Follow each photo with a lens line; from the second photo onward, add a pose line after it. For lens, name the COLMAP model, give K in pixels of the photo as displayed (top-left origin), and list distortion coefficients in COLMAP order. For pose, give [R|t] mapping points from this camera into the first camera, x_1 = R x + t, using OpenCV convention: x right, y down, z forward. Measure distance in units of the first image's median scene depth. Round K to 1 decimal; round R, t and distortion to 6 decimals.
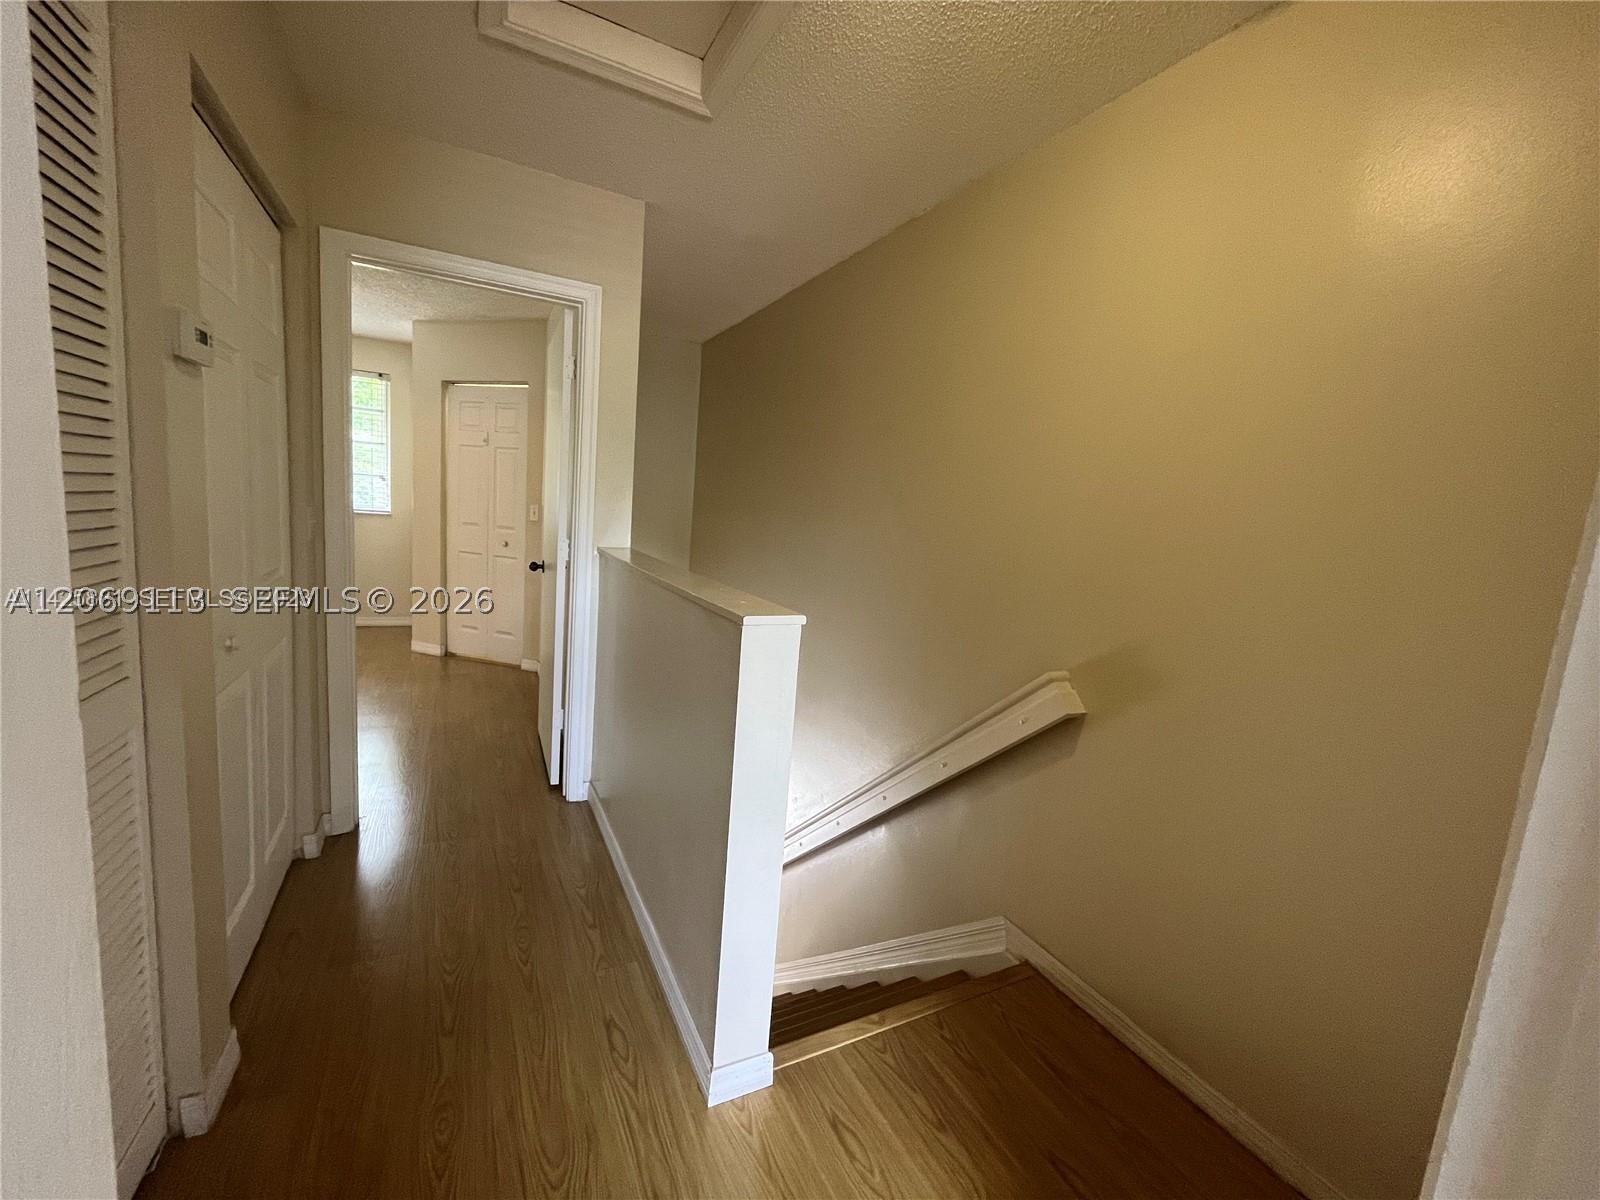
lens RADIAL K [[646.8, 0, 793.7], [0, 646.8, 603.4], [0, 0, 1]] dist [-0.001071, -0.000898]
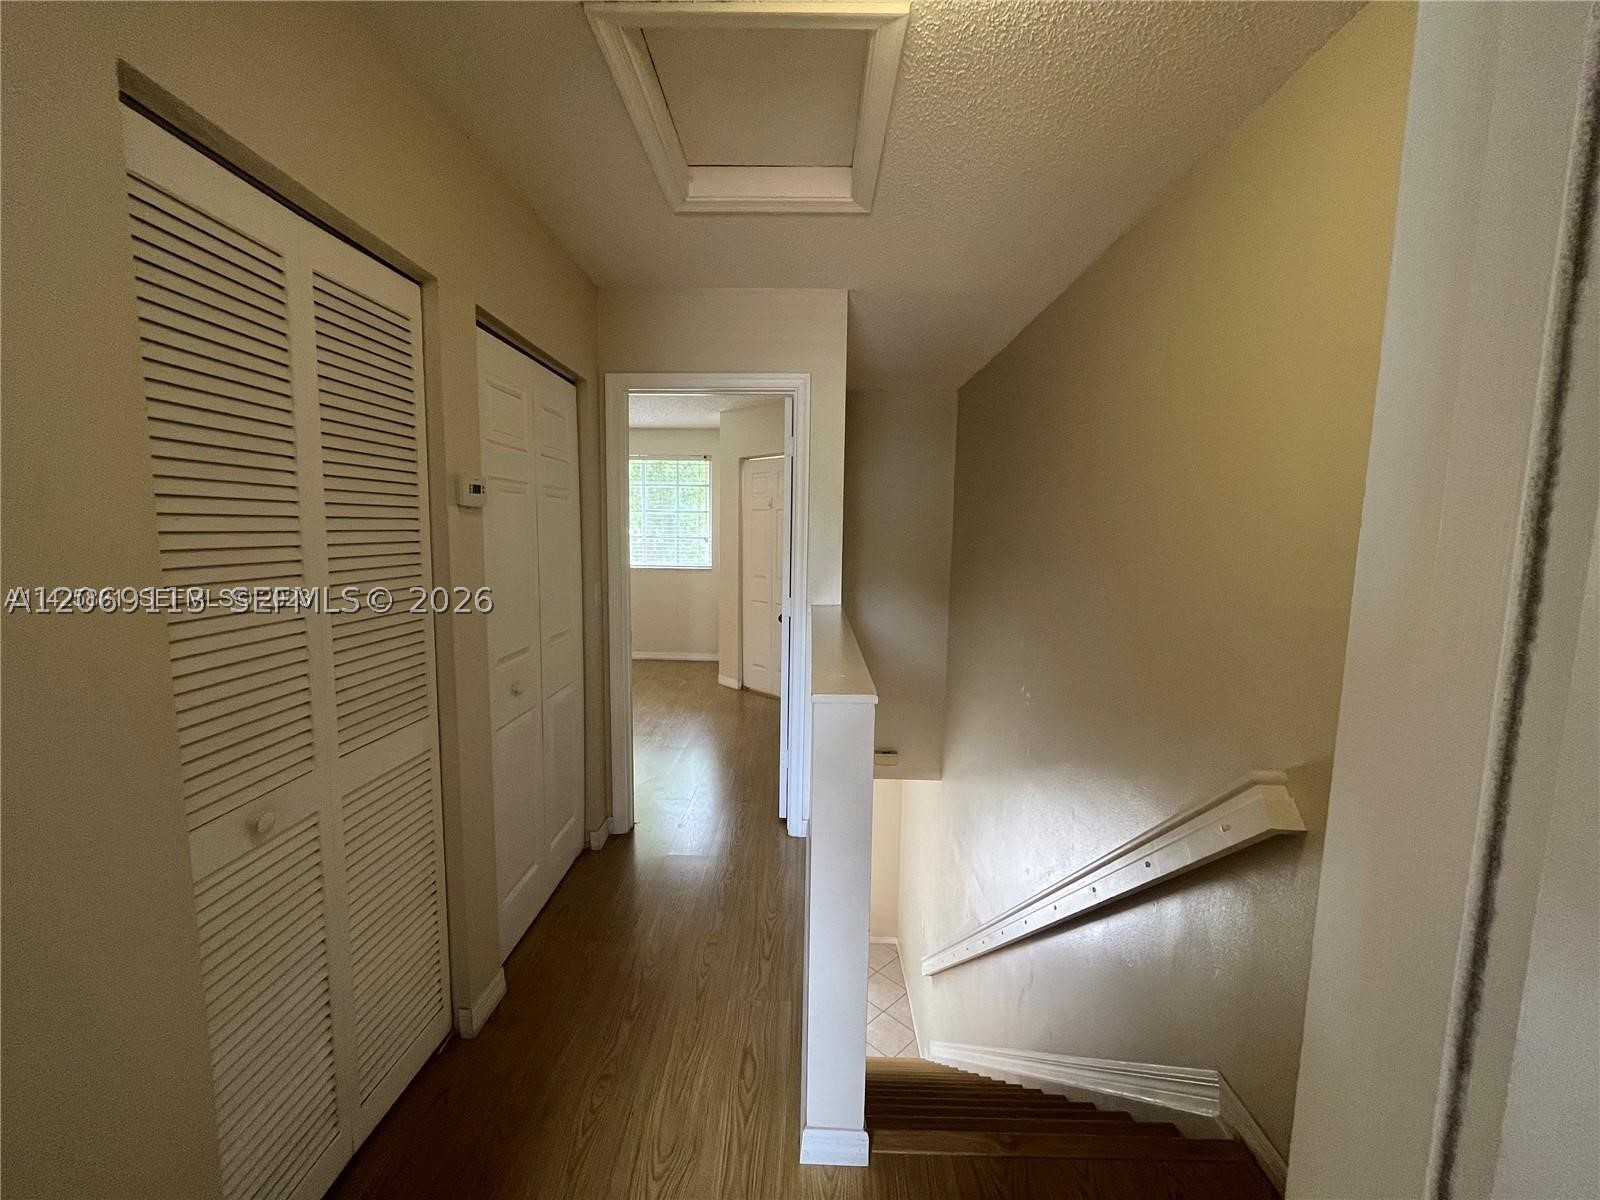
lens RADIAL K [[646.8, 0, 793.7], [0, 646.8, 603.4], [0, 0, 1]] dist [-0.001071, -0.000898]
pose [[0.878860, -0.012951, -0.476903, 0.273081], [-0.010833, 0.998832, -0.047089, -0.052893], [0.476956, 0.046550, 0.877694, 0.030341]]
